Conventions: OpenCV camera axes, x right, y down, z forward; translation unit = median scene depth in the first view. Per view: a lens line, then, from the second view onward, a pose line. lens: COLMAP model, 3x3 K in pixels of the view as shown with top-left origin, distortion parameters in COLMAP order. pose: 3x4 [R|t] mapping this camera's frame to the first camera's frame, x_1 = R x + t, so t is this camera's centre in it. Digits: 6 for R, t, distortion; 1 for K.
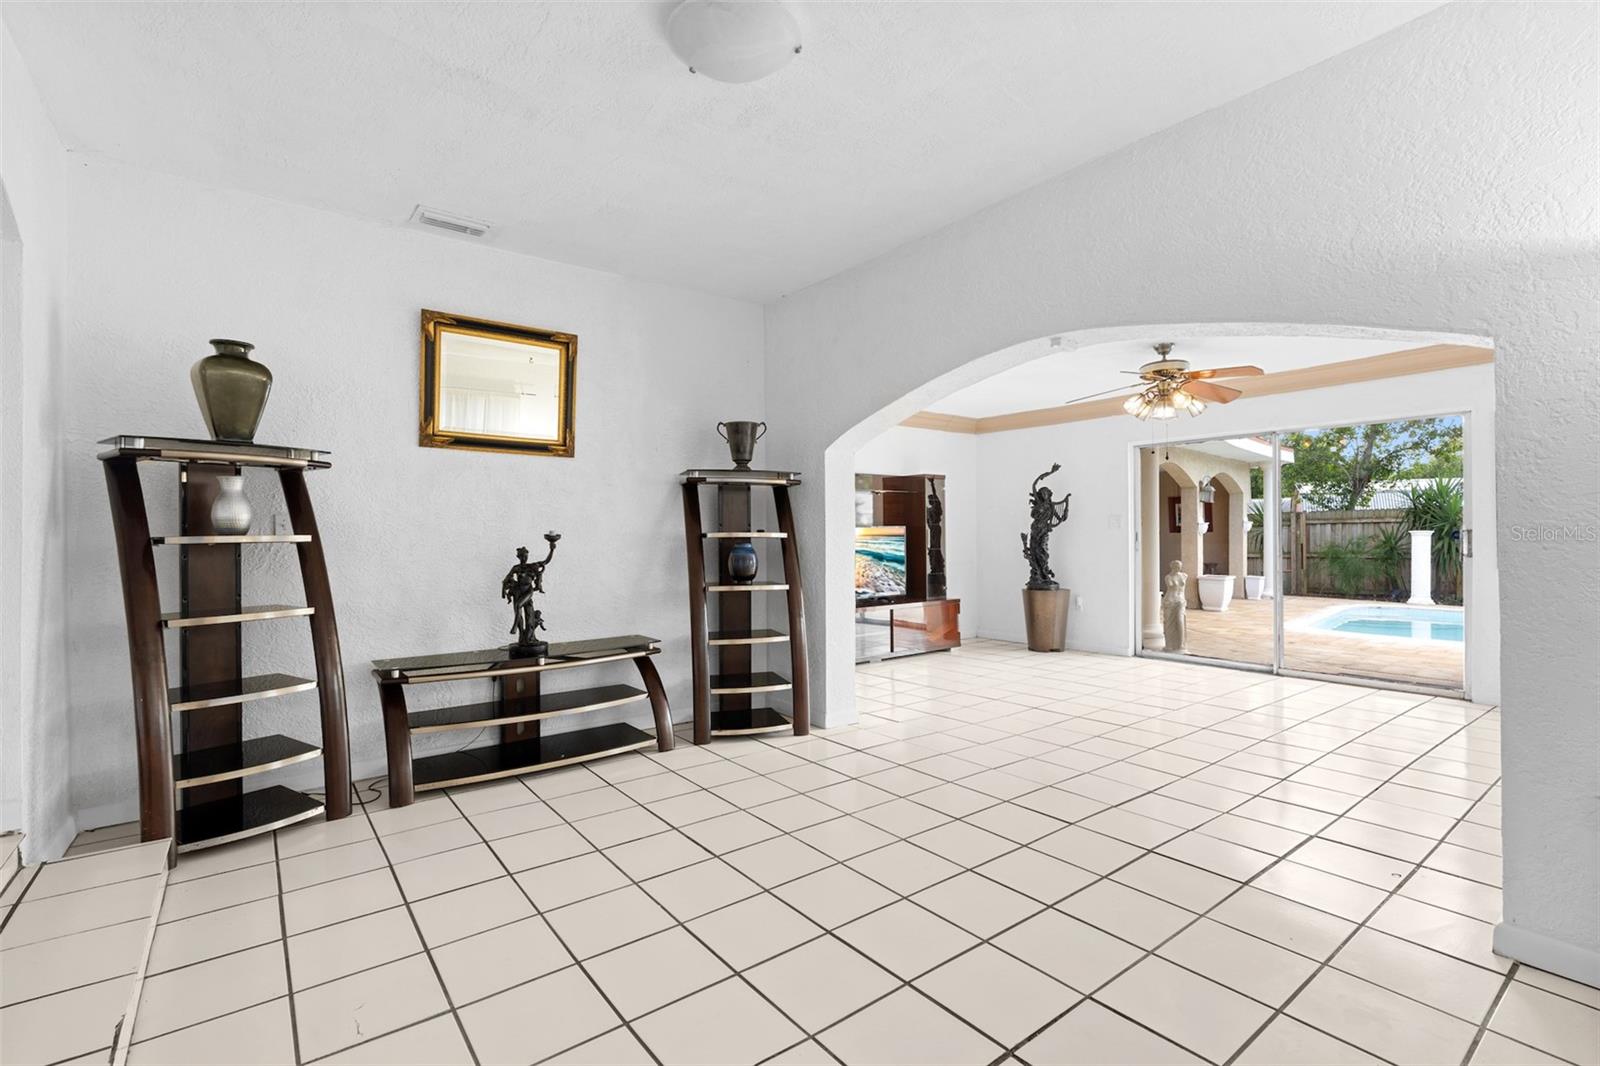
lens RADIAL K [[725.4, 0, 802.9], [0, 725.4, 536.6], [0, 0, 1]] dist [-0.009650, 0.004143]
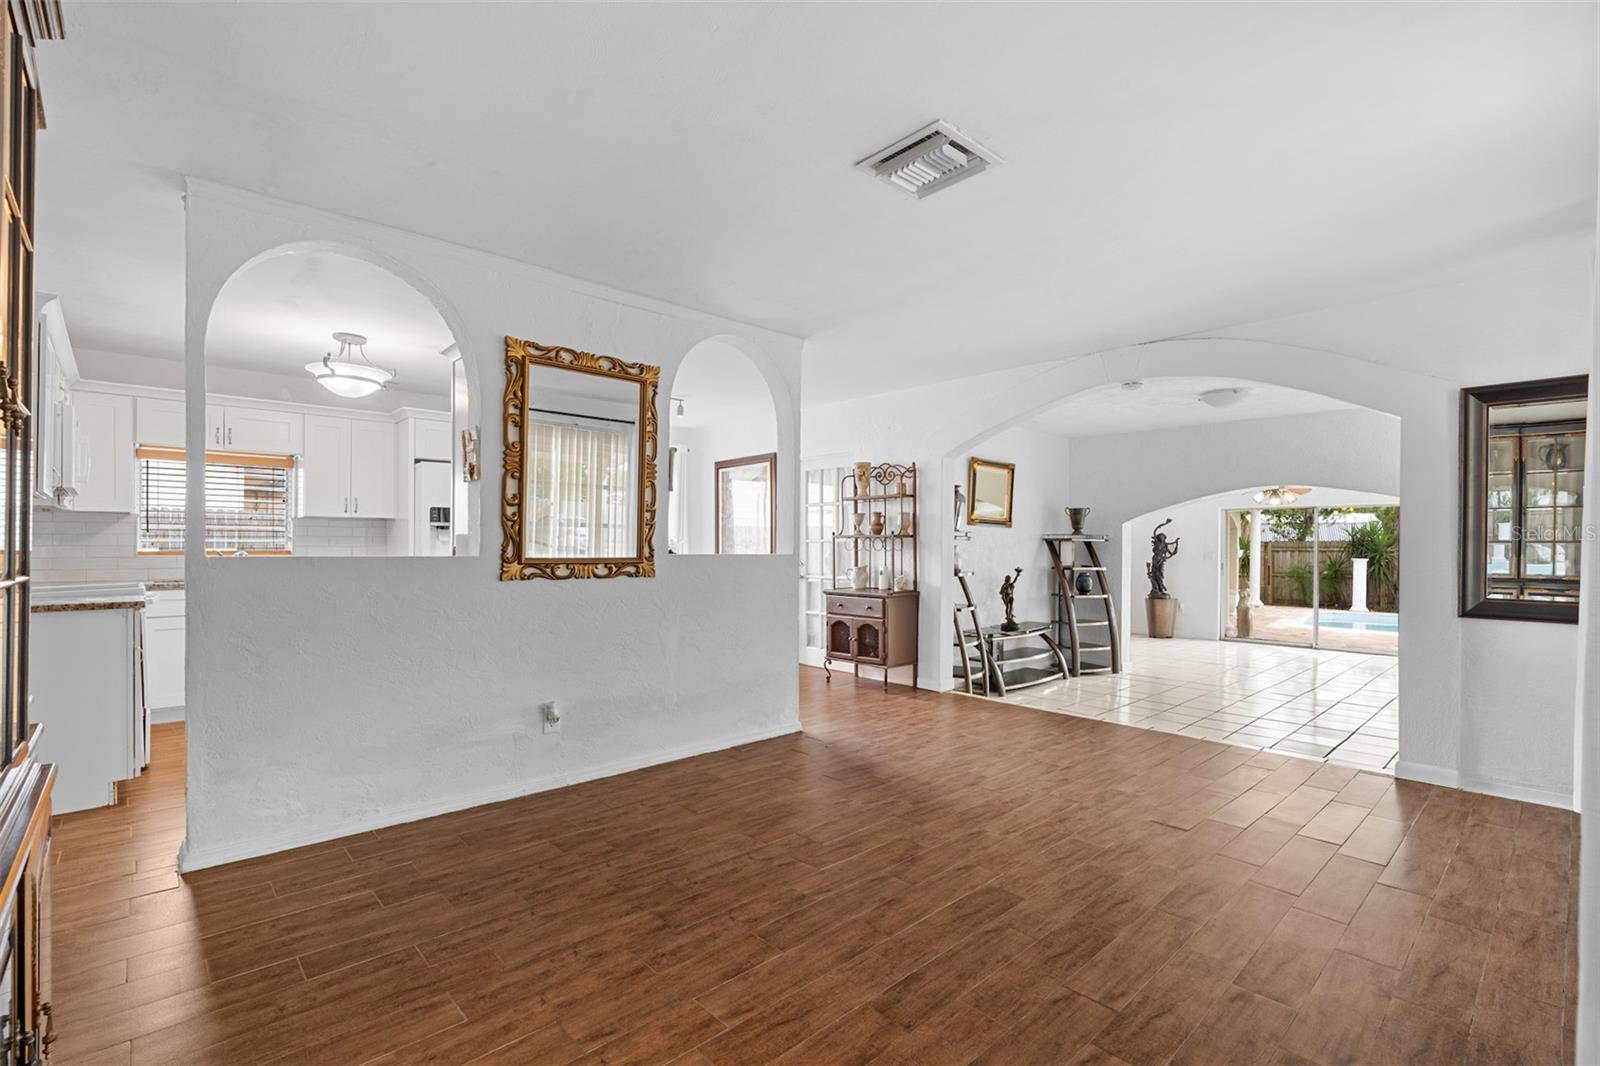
lens RADIAL K [[725.4, 0, 797.9], [0, 725.4, 546.0], [0, 0, 1]] dist [-0.009650, 0.004143]
pose [[0.995532, 0.012780, 0.093558, -0.589421], [-0.012740, 0.999918, -0.001020, -0.028669], [-0.093563, -0.000176, 0.995613, -0.476808]]
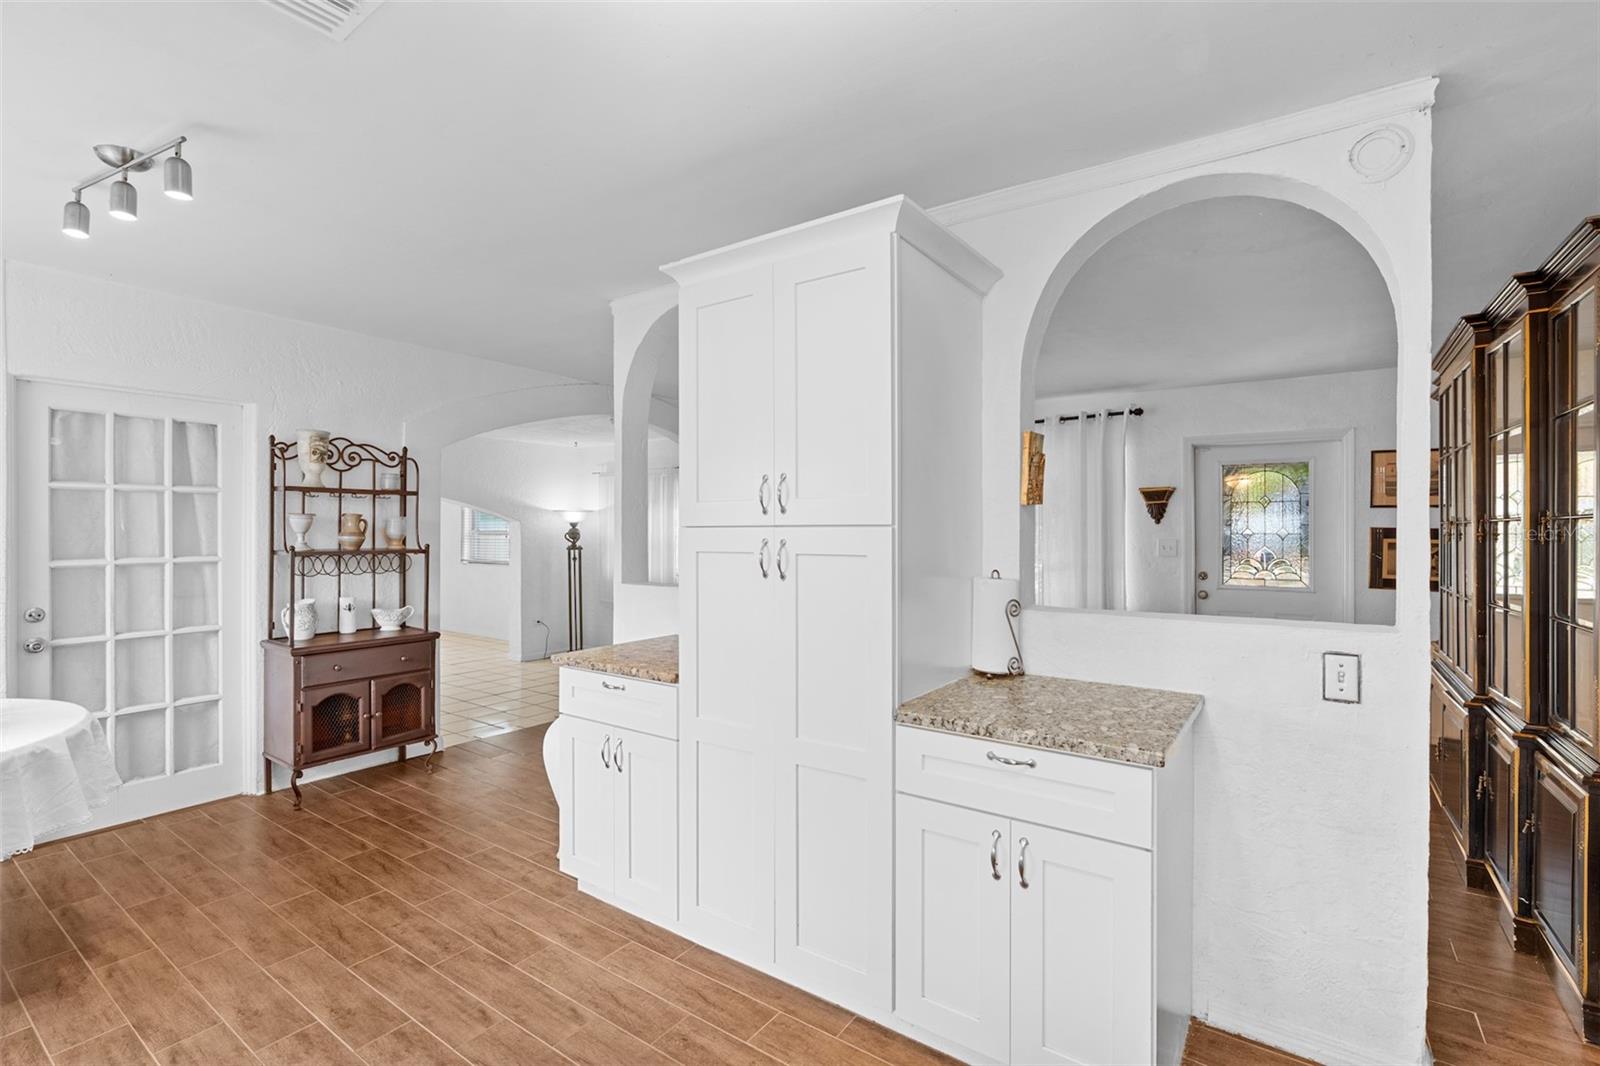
lens RADIAL K [[725.4, 0, 801.3], [0, 725.4, 524.8], [0, 0, 1]] dist [-0.009650, 0.004143]
pose [[-0.301113, 0.013948, 0.953486, -1.036143], [0.000321, 0.999894, -0.014526, -0.053992], [-0.953588, -0.004068, -0.301086, 0.194132]]
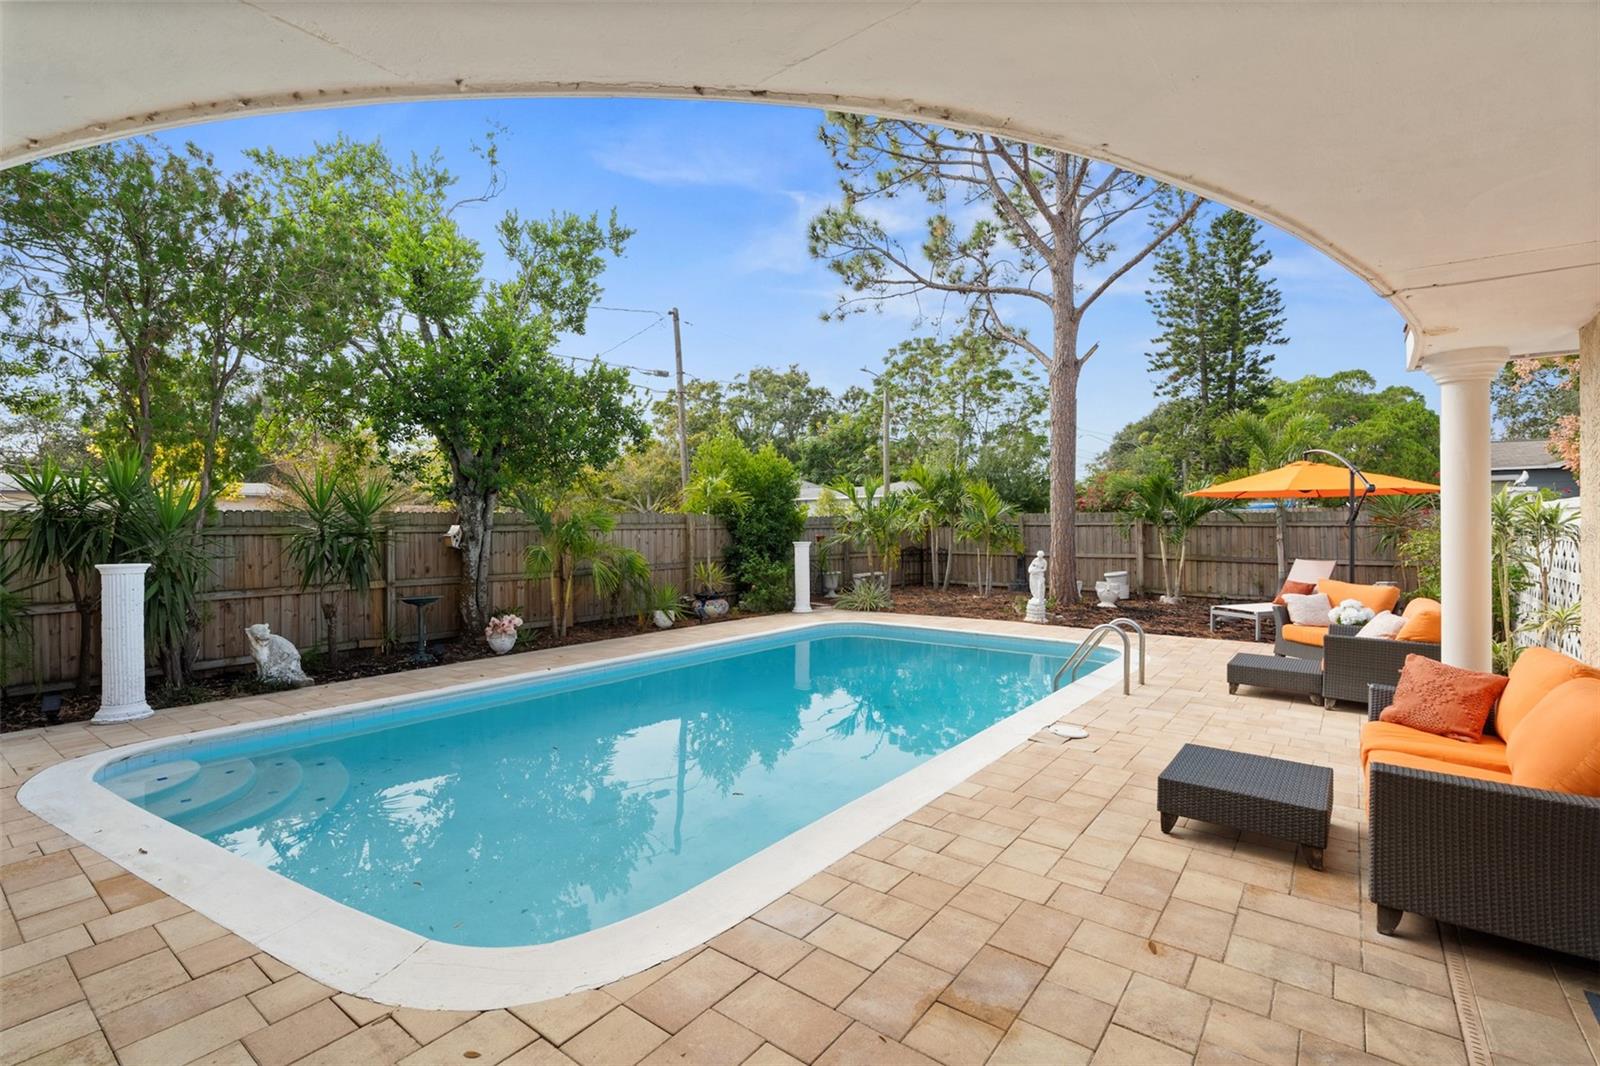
lens RADIAL K [[725.4, 0, 805.7], [0, 725.4, 524.4], [0, 0, 1]] dist [-0.009650, 0.004143]
pose [[-0.251008, 0.005673, 0.967968, 0.460721], [0.004657, 0.999978, -0.004653, -0.049359], [-0.967974, 0.003339, -0.251029, 1.129560]]
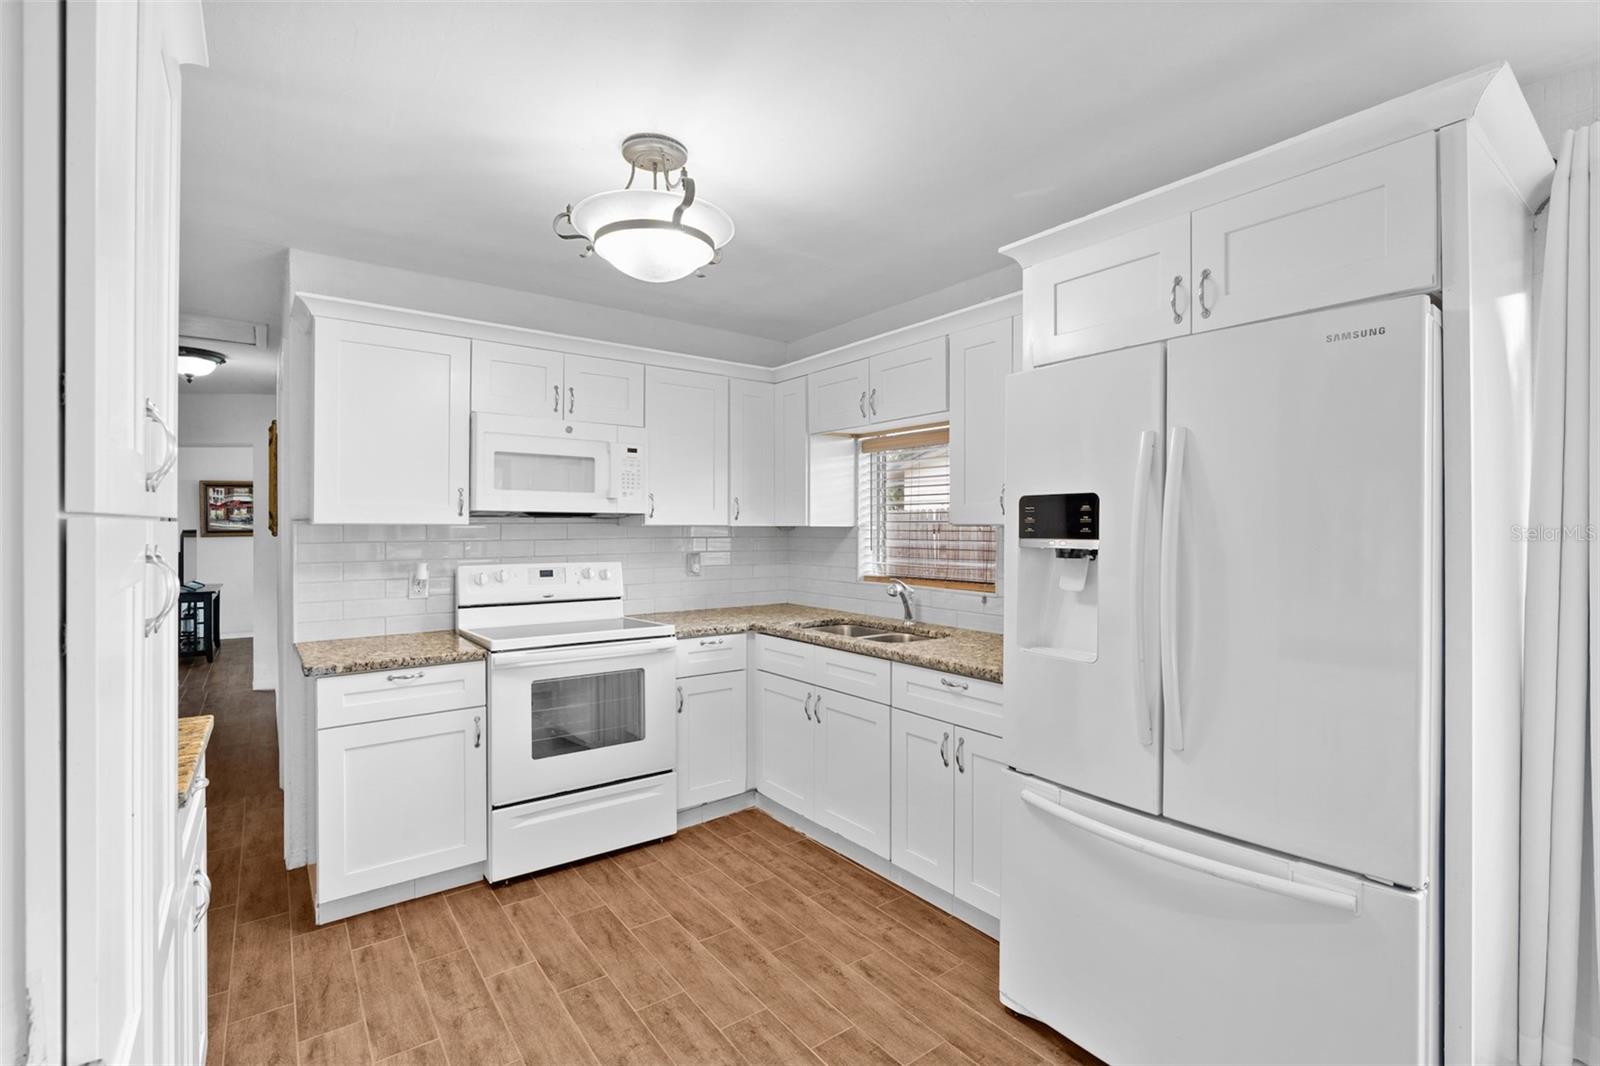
lens RADIAL K [[725.4, 0, 800.2], [0, 725.4, 528.9], [0, 0, 1]] dist [-0.009650, 0.004143]
pose [[-0.012074, 0.012557, -0.999848, -0.627151], [-0.000233, 0.999921, 0.012561, -0.056745], [0.999927, 0.000385, -0.012070, 0.235074]]
